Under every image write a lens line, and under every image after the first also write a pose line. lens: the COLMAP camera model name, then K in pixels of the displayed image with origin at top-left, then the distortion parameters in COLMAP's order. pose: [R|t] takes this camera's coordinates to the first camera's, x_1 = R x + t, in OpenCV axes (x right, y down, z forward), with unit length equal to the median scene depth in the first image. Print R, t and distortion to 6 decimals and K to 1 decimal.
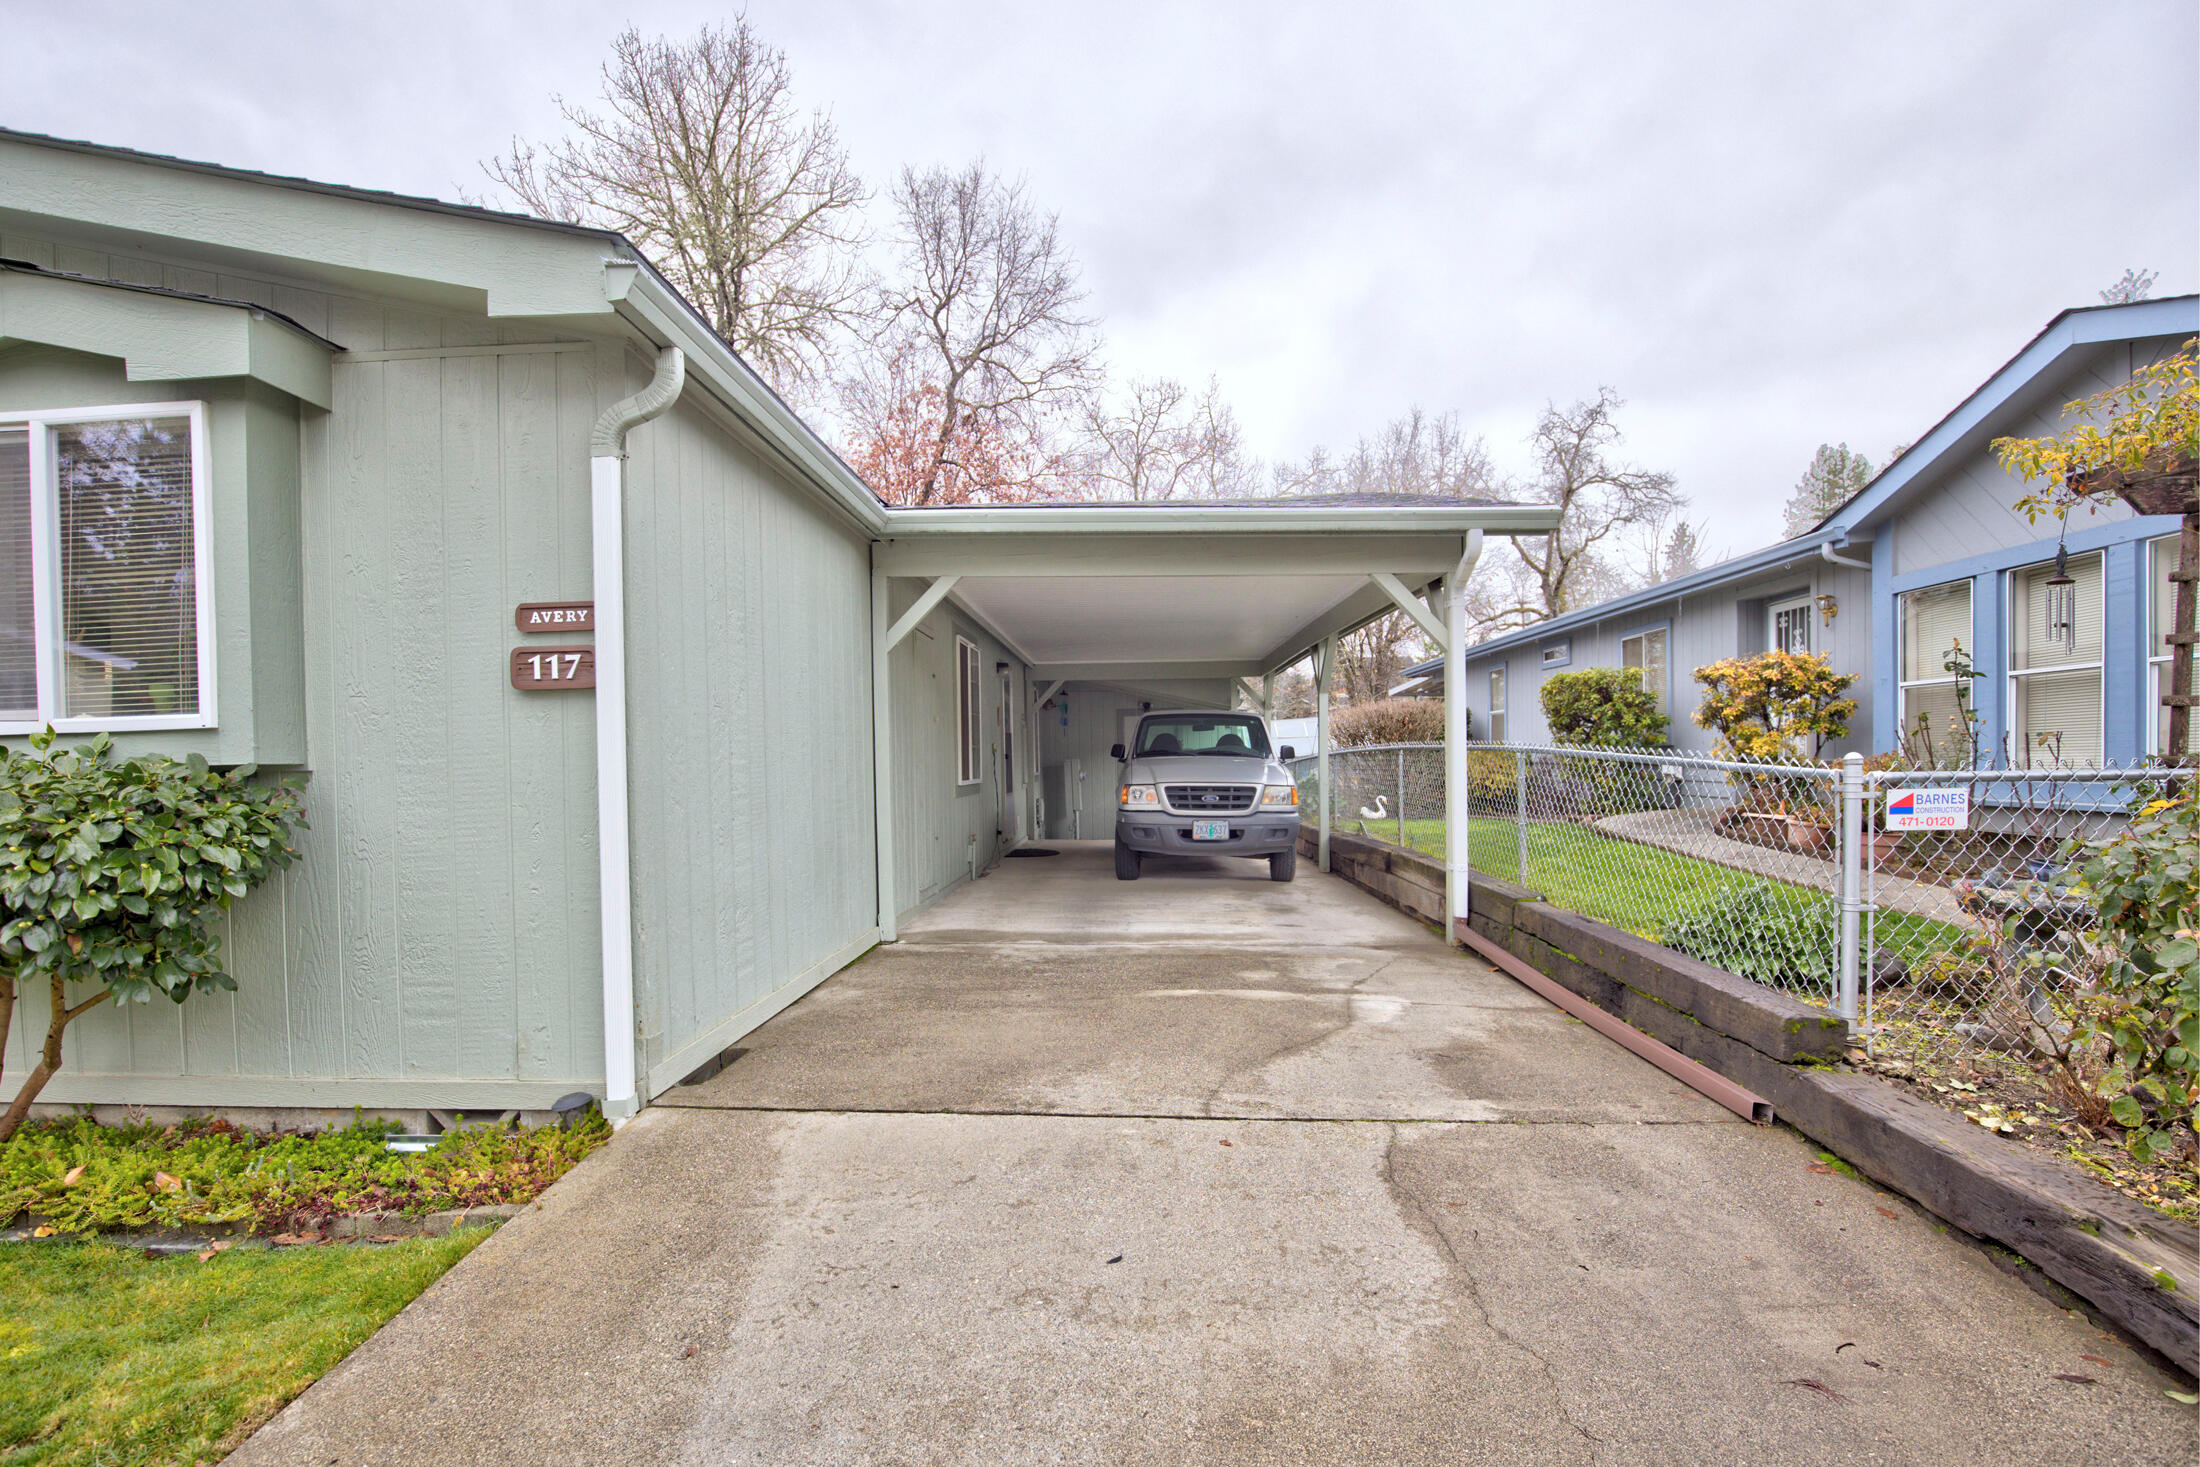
lens RADIAL K [[1005.4, 0, 1099.0], [0, 1005.4, 761.3], [0, 0, 1]] dist [-0.023516, -0.000490]
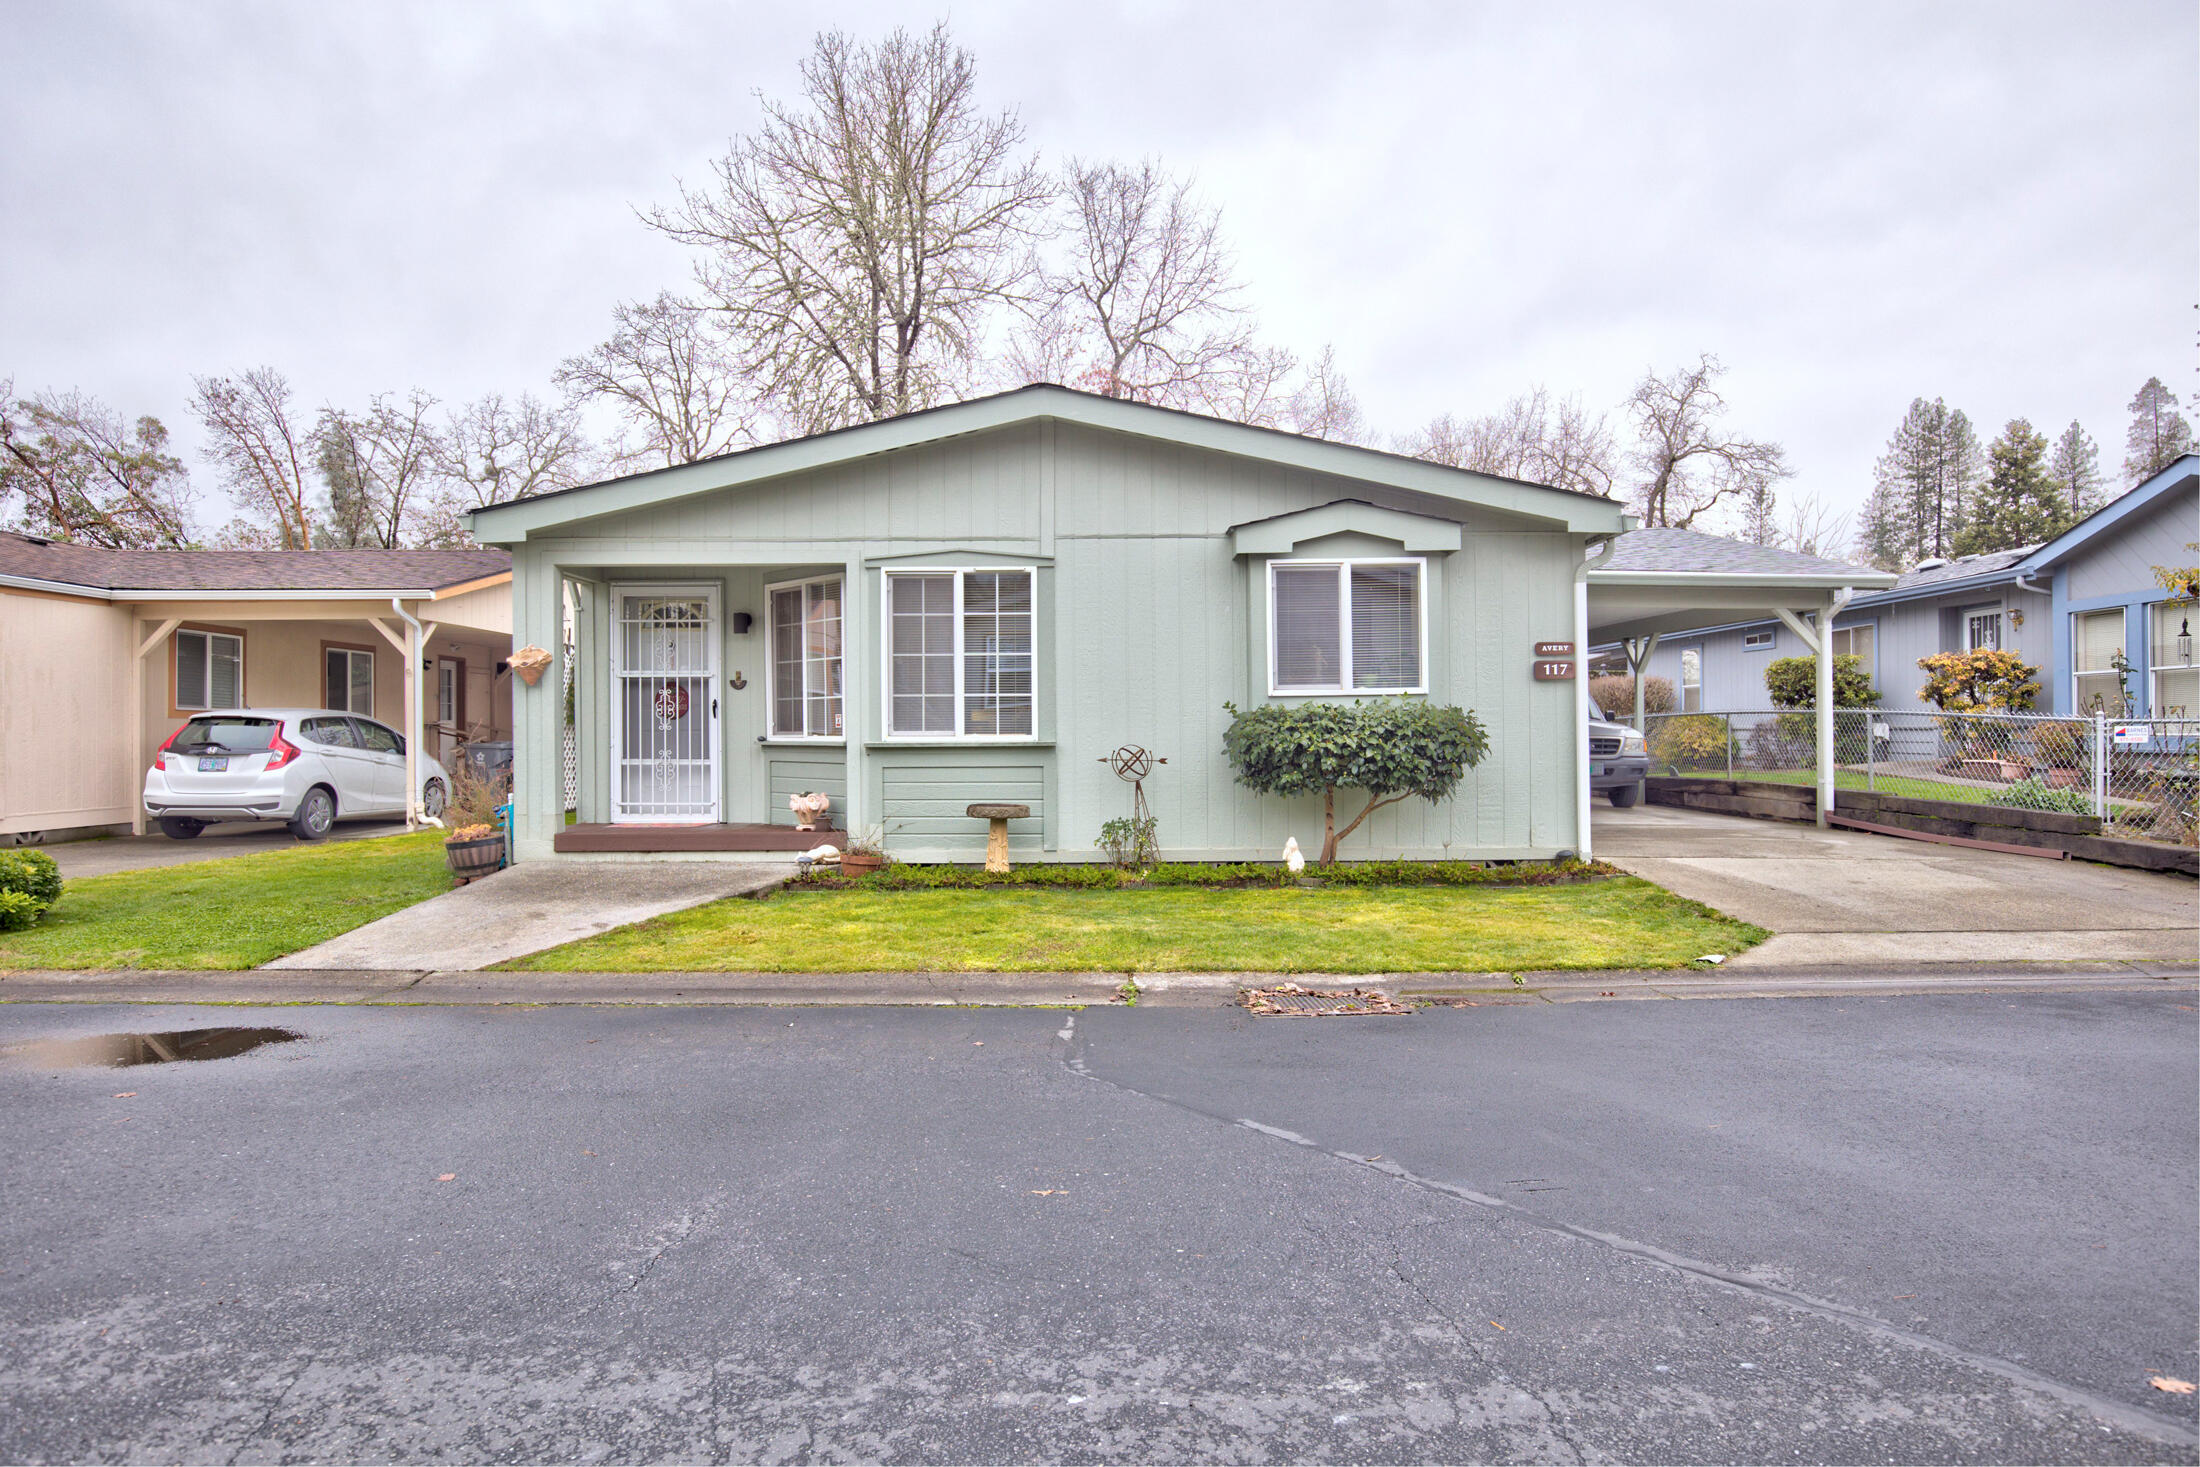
lens RADIAL K [[1129.5, 0, 1099.4], [0, 1129.5, 704.5], [0, 0, 1]] dist [-0.006323, 0.000218]
pose [[0.999904, 0.011181, 0.008245, -0.185466], [-0.010974, 0.999635, -0.024686, 0.007480], [-0.008518, 0.024593, 0.999661, -0.187903]]
